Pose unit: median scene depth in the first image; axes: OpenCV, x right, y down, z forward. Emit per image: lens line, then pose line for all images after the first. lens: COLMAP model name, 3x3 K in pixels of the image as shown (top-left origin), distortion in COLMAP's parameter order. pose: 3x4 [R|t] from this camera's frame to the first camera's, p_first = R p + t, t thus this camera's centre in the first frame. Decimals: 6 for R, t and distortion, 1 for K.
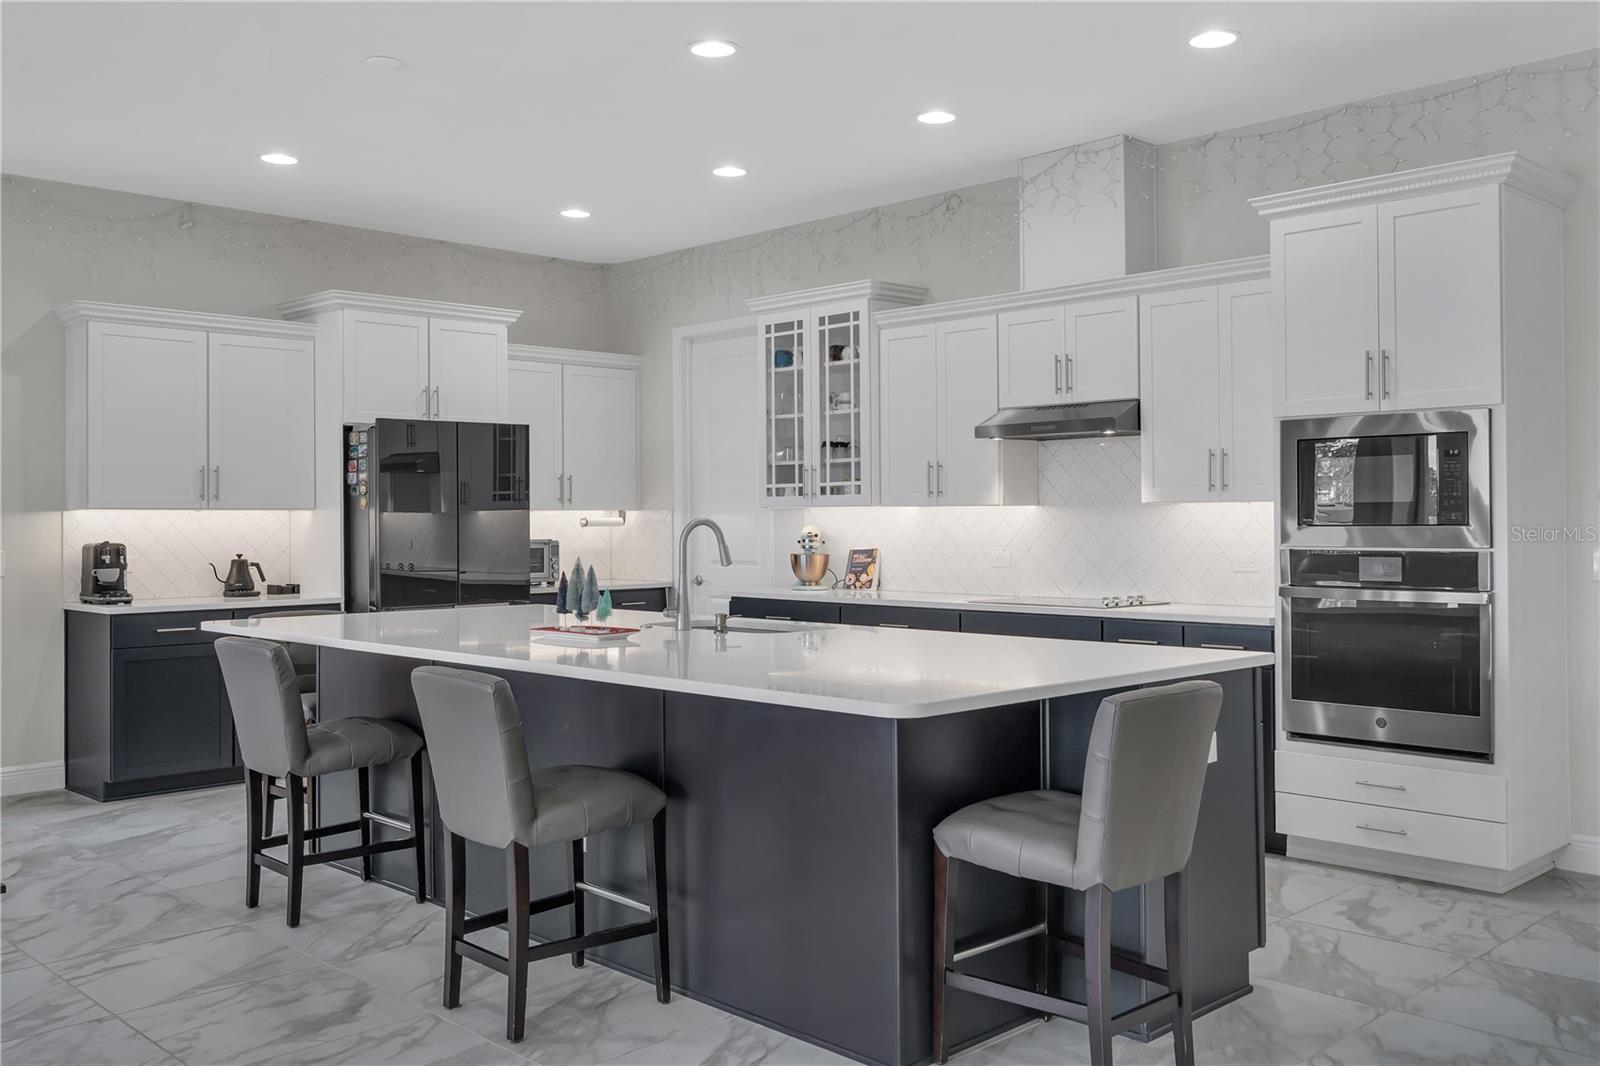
lens RADIAL K [[1420.6, 0, 808.2], [0, 1420.6, 500.5], [0, 0, 1]] dist [0.010026, 0.001901]
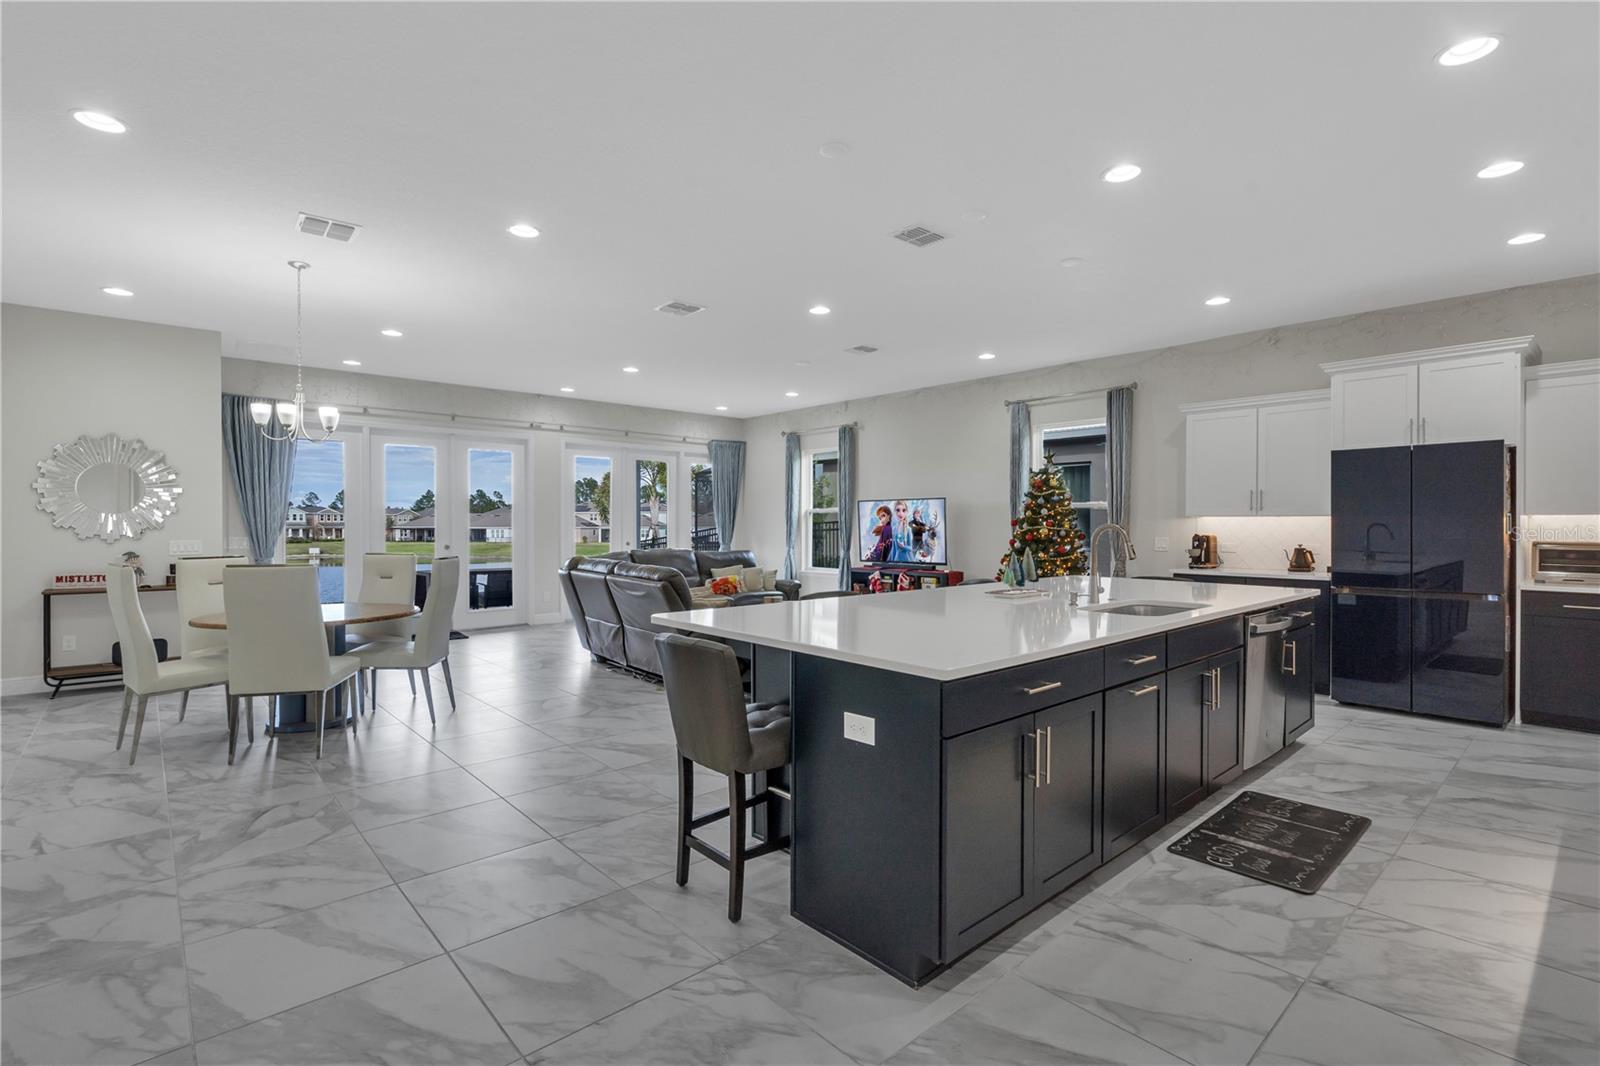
lens RADIAL K [[737.0, 0, 801.0], [0, 737.0, 538.9], [0, 0, 1]] dist [-0.001911, -0.000254]
pose [[-0.036310, 0.026041, -0.999001, 0.439419], [0.012300, 0.999596, 0.025610, 0.004130], [0.999265, -0.011358, -0.036616, 0.495612]]
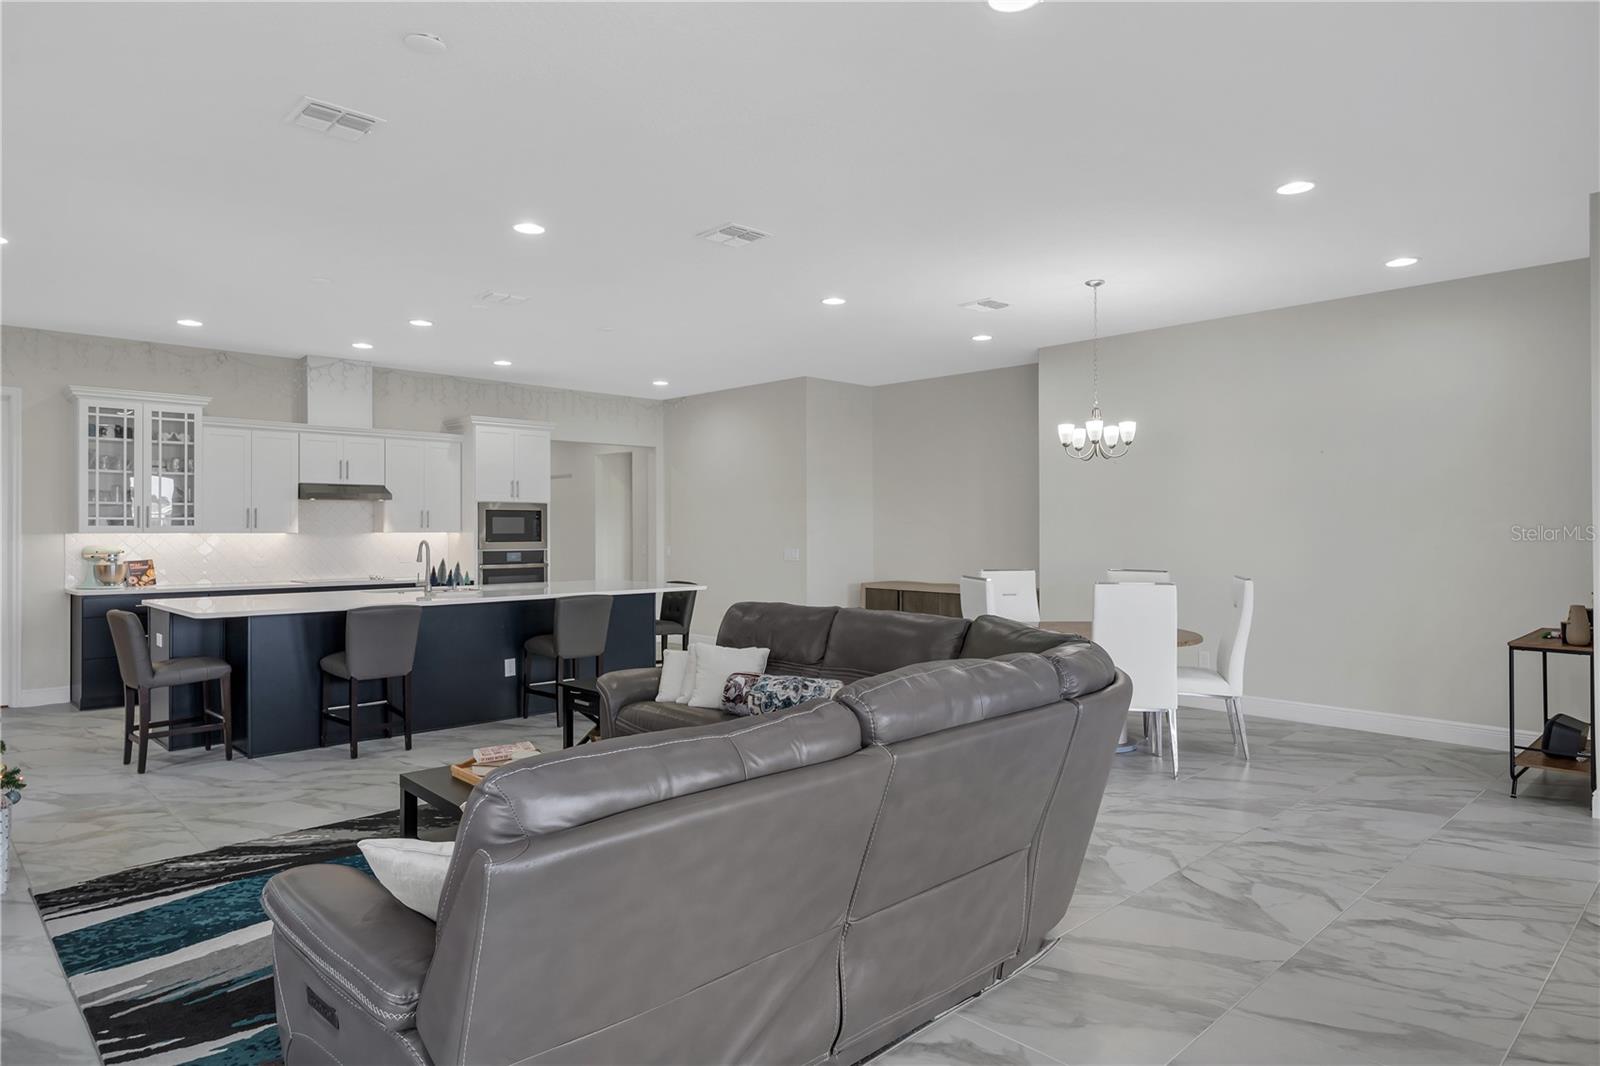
lens RADIAL K [[952.7, 0, 810.2], [0, 952.7, 525.6], [0, 0, 1]] dist [0.003664, 0.000739]
pose [[-0.003195, 0.010640, 0.999938, -1.050654], [-0.011183, 0.999880, -0.010676, -0.000441], [-0.999932, -0.011217, -0.003076, 0.285847]]
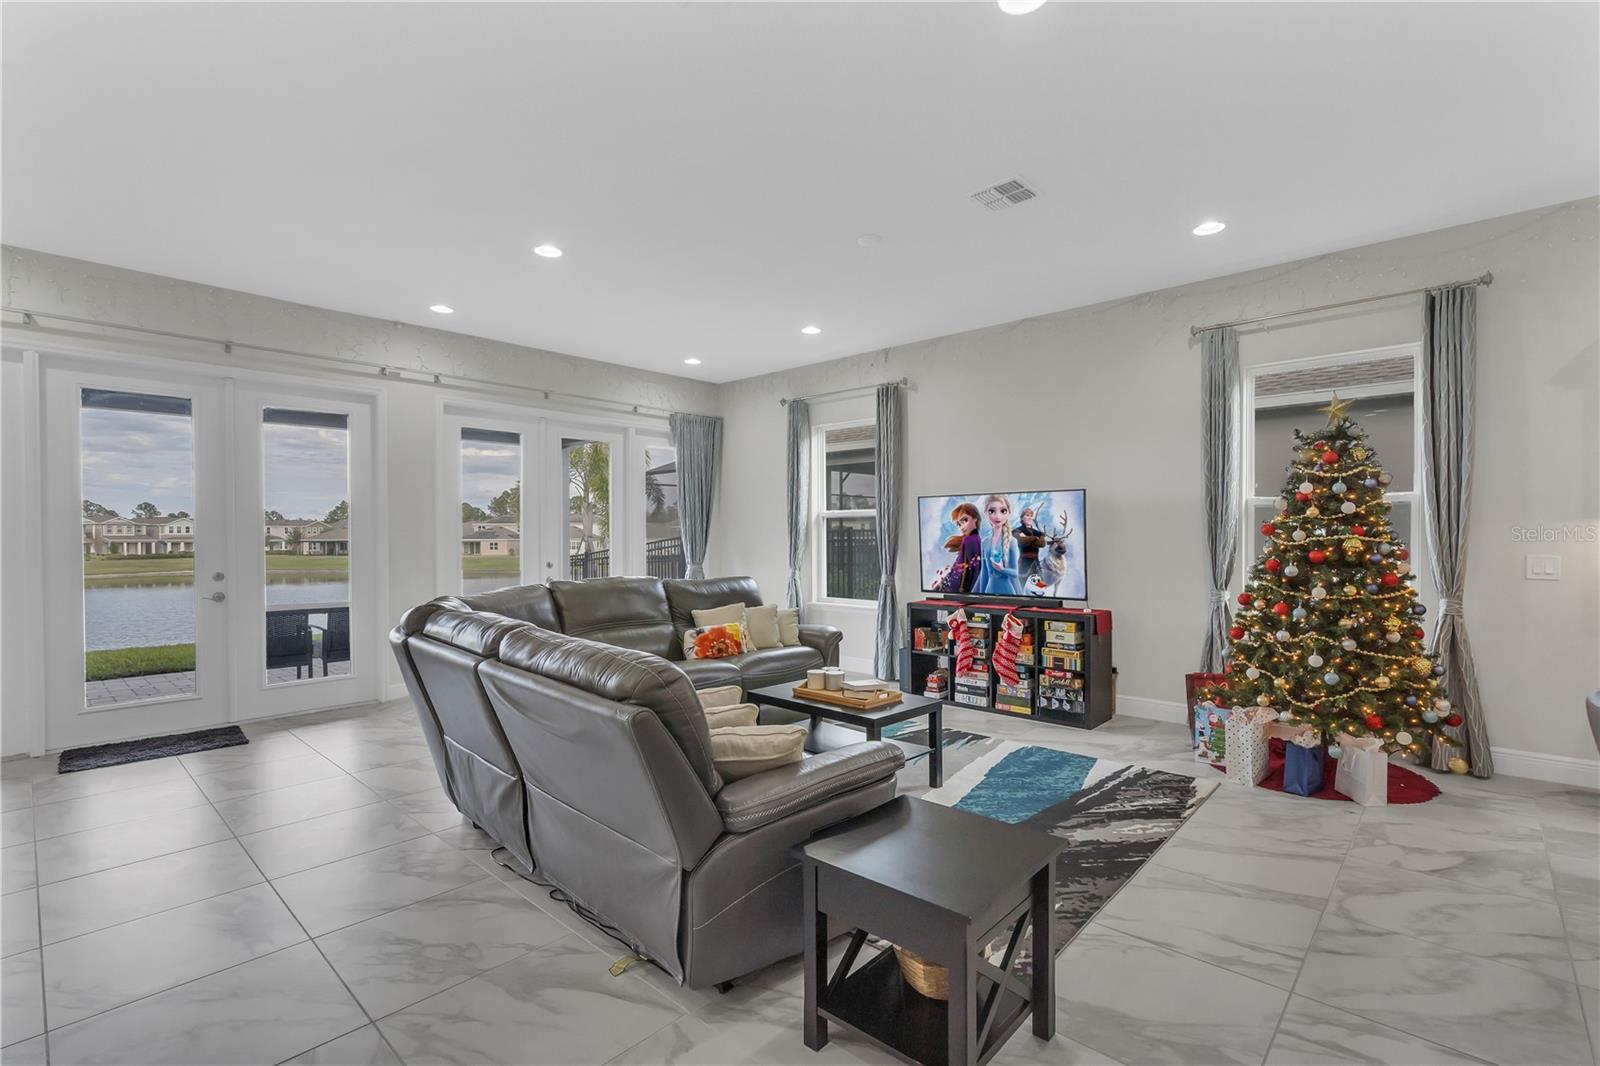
lens RADIAL K [[731.3, 0, 804.6], [0, 731.3, 546.5], [0, 0, 1]] dist [-0.001668, -0.000103]
pose [[0.058891, 0.021279, -0.998038, -0.043853], [0.015153, 0.999639, 0.022207, 0.006906], [0.998149, -0.016431, 0.058547, 0.373957]]
